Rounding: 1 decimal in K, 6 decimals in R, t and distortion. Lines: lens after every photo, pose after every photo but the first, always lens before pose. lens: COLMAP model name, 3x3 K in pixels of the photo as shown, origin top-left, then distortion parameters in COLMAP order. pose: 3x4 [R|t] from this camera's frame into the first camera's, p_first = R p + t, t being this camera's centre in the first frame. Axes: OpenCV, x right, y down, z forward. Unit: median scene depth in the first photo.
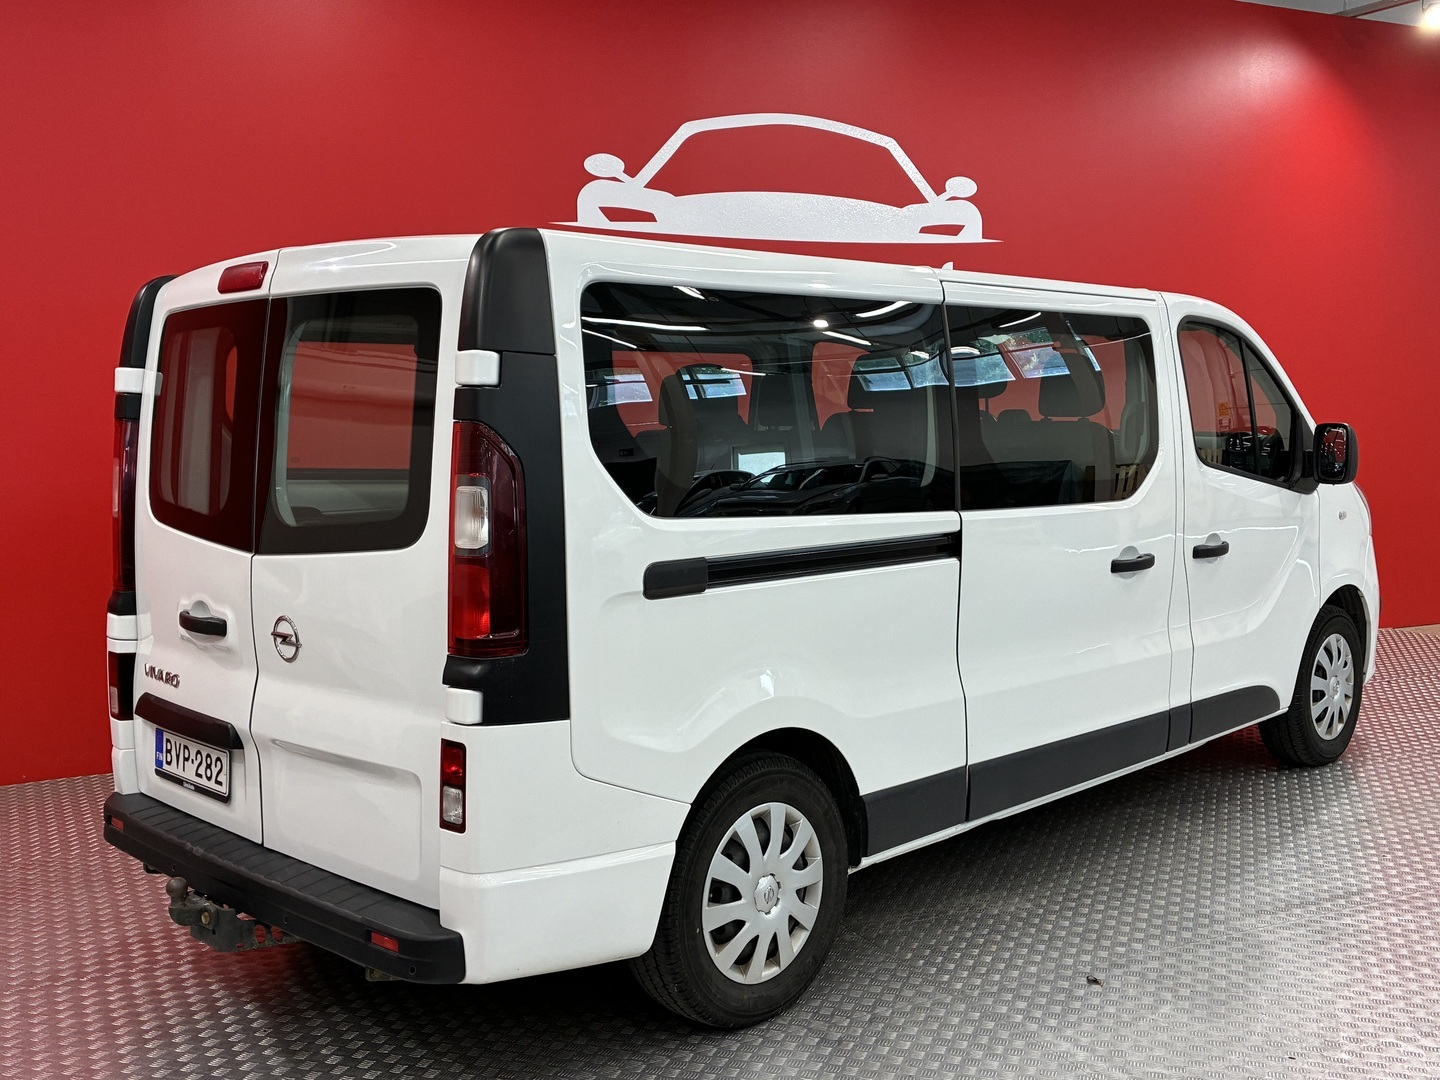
lens RADIAL K [[1507.8, 0, 720.0], [0, 1507.8, 540.0], [0, 0, 1]] dist [-0.005041, -0.005947]
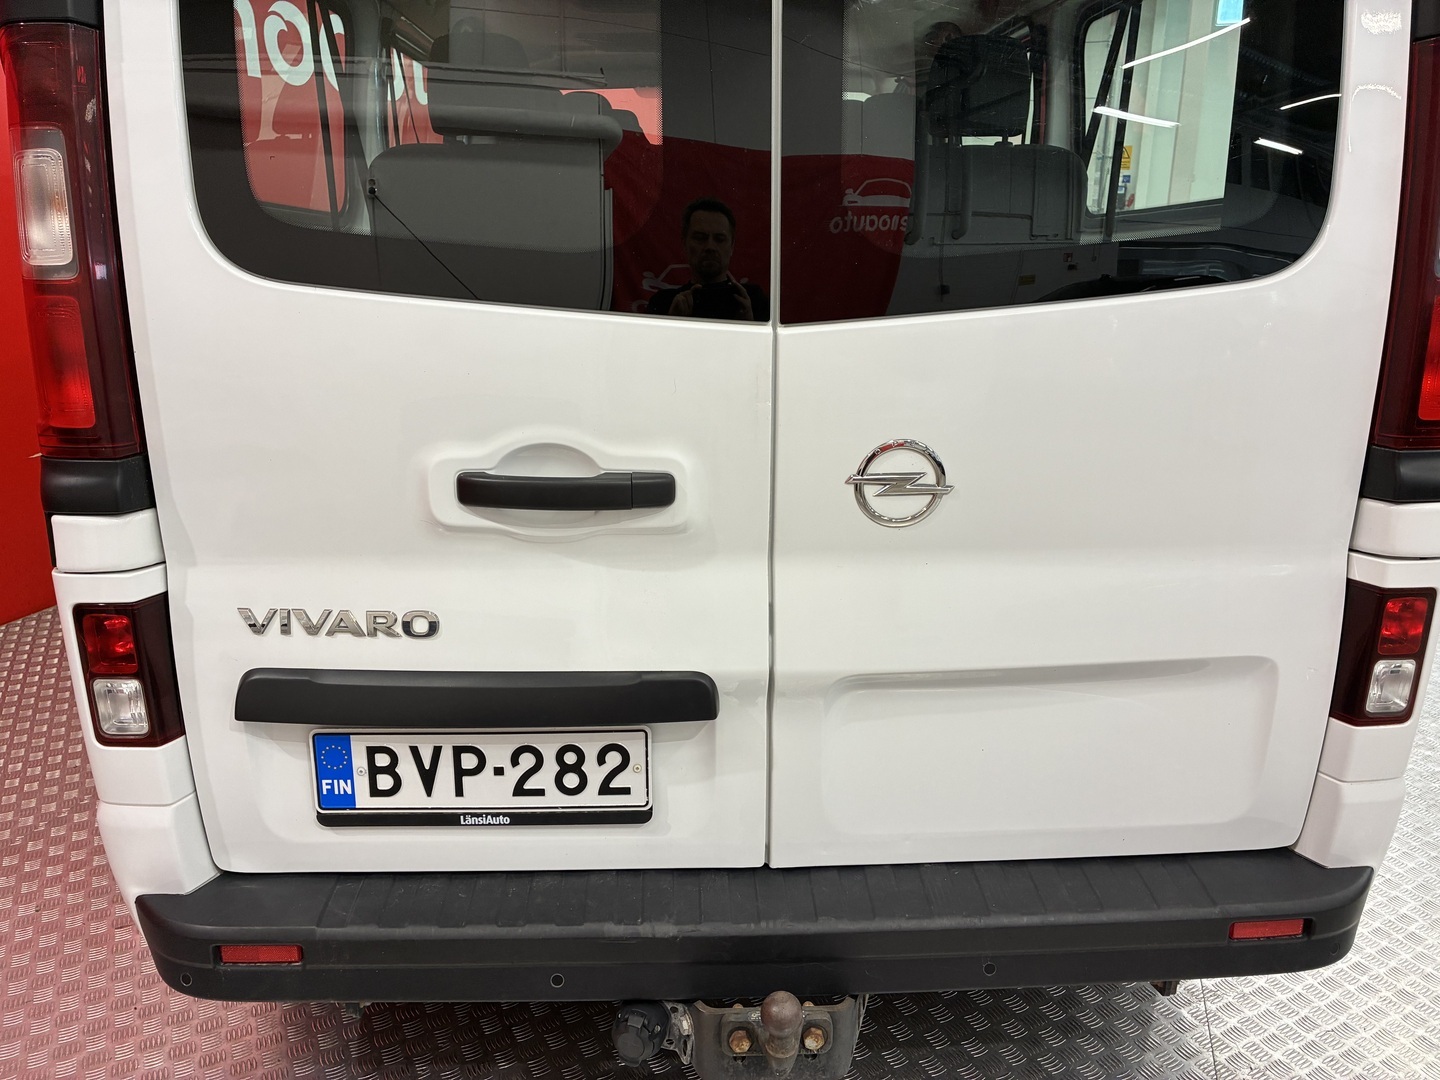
lens RADIAL K [[1086.3, 0, 728.6], [0, 1086.3, 538.7], [0, 0, 1]] dist [0.017431, -0.002168]
pose [[0.679844, -0.199197, 0.705785, -0.524098], [0.059129, 0.974159, 0.217986, -0.000583], [-0.730969, -0.106464, 0.674055, 0.697658]]
